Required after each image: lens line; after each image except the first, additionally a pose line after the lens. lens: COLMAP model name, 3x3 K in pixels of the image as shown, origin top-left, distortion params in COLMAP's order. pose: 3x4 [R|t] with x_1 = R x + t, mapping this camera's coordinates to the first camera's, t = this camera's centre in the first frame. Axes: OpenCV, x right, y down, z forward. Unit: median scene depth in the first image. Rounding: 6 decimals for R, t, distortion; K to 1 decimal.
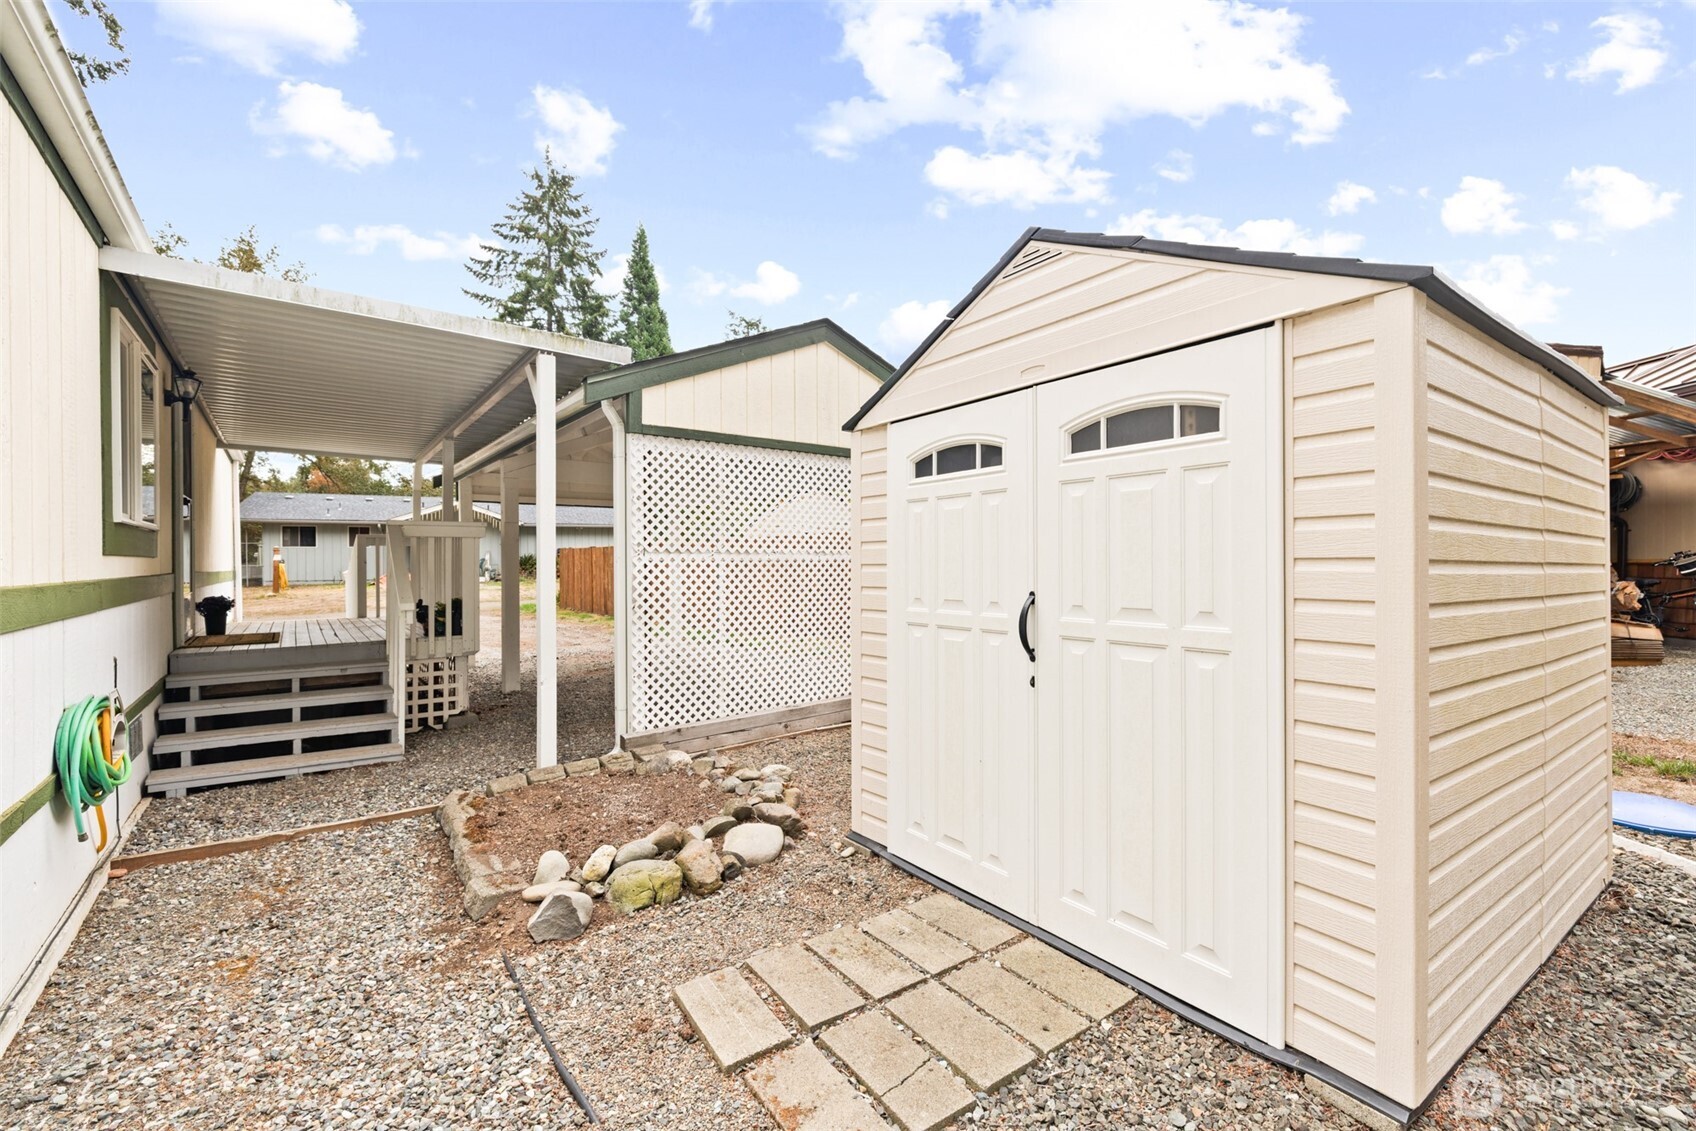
lens RADIAL K [[732.9, 0, 853.5], [0, 732.9, 556.7], [0, 0, 1]] dist [0.000878, -0.000469]
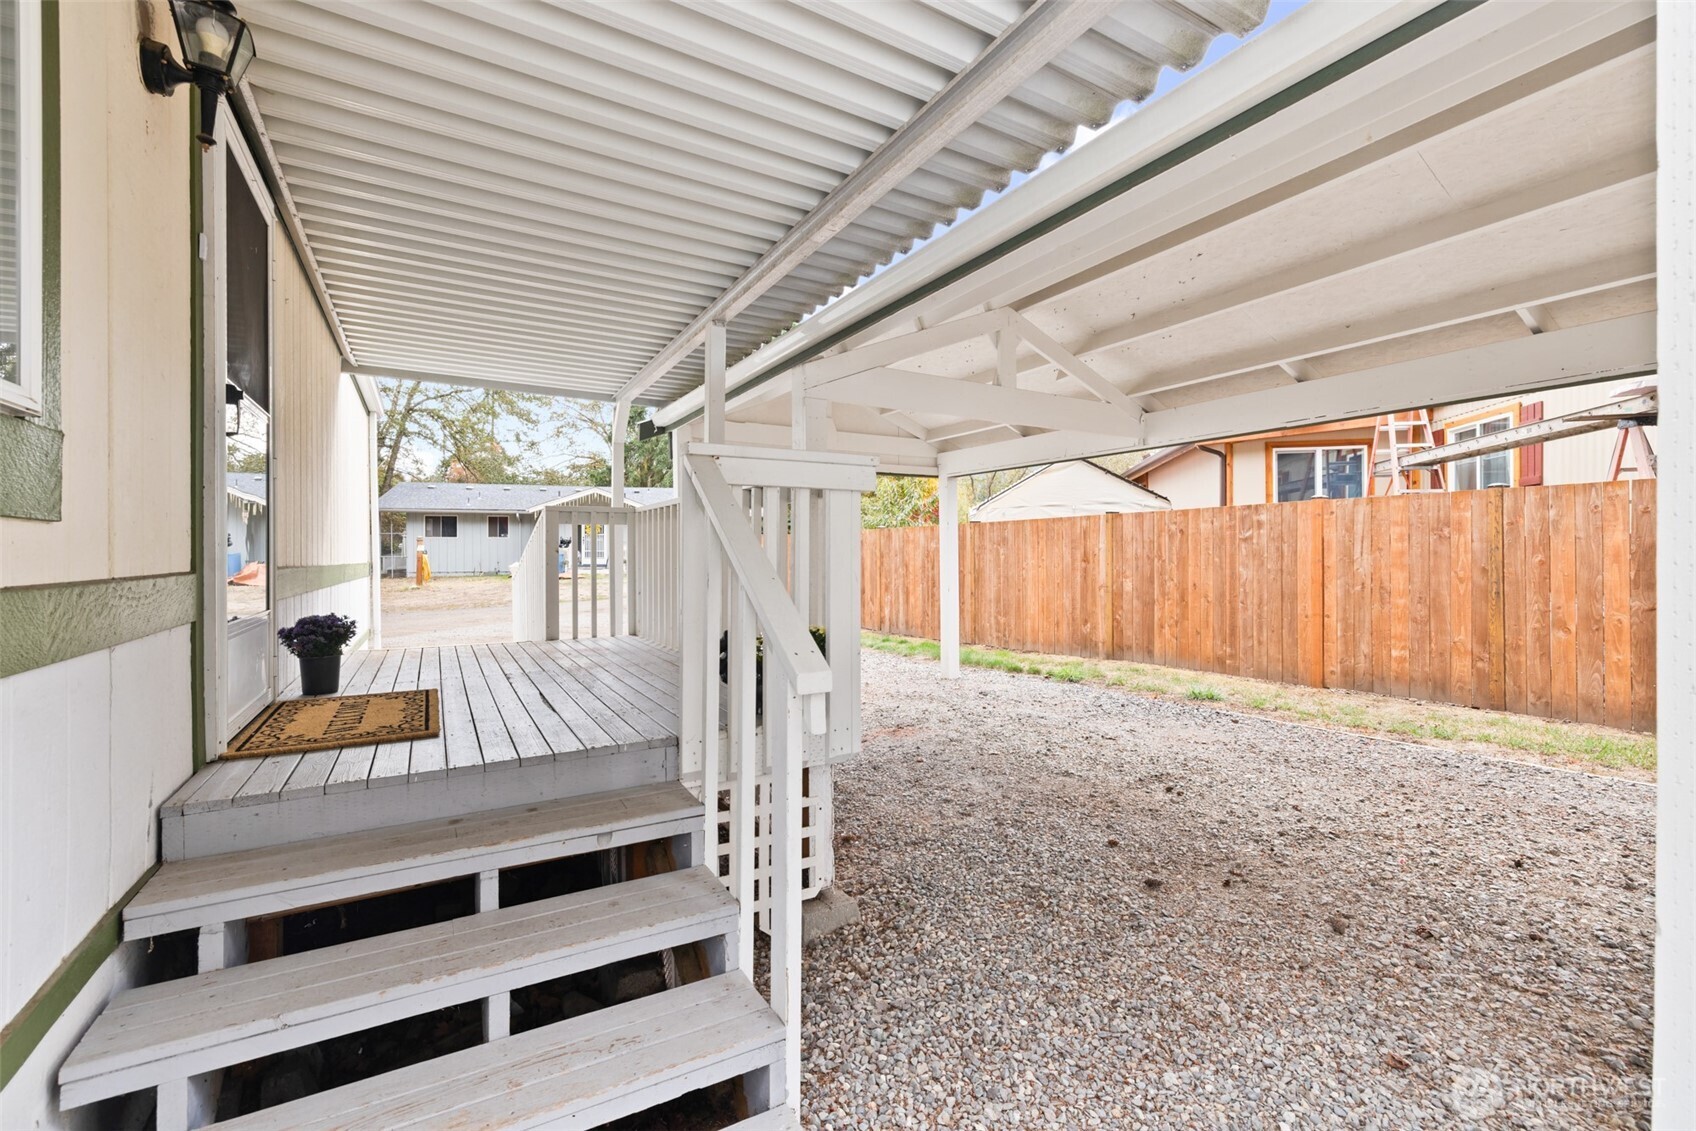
lens RADIAL K [[714.4, 0, 846.6], [0, 714.4, 557.4], [0, 0, 1]] dist [-0.000449, 0.000115]
pose [[0.992010, 0.004549, -0.126073, -0.428059], [-0.003315, 0.999945, 0.009993, 0.007513], [0.126112, -0.009495, 0.991971, 0.532872]]
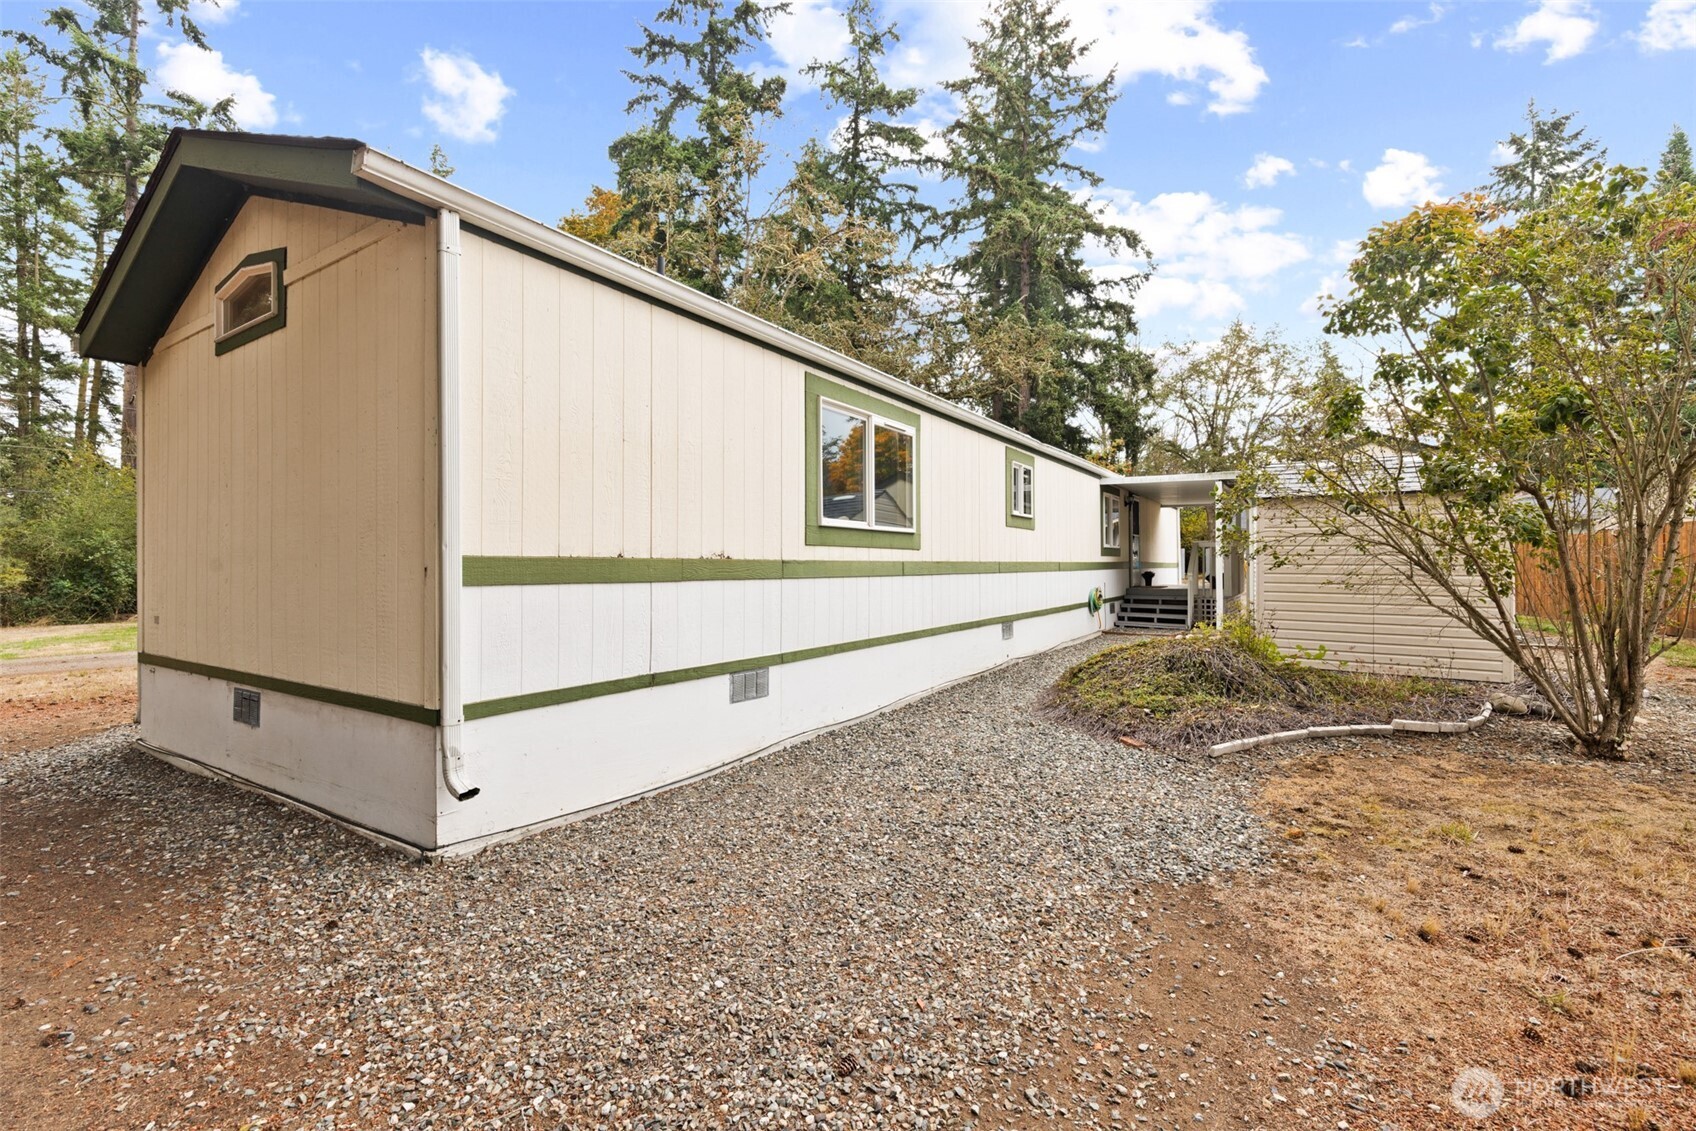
lens RADIAL K [[740.8, 0, 843.1], [0, 740.8, 566.0], [0, 0, 1]] dist [0.001641, 0.000365]
pose [[0.341951, 0.002115, -0.939716, 1.172557], [0.009881, 0.999934, 0.005846, 0.007986], [0.939666, -0.011284, 0.341907, -0.872198]]
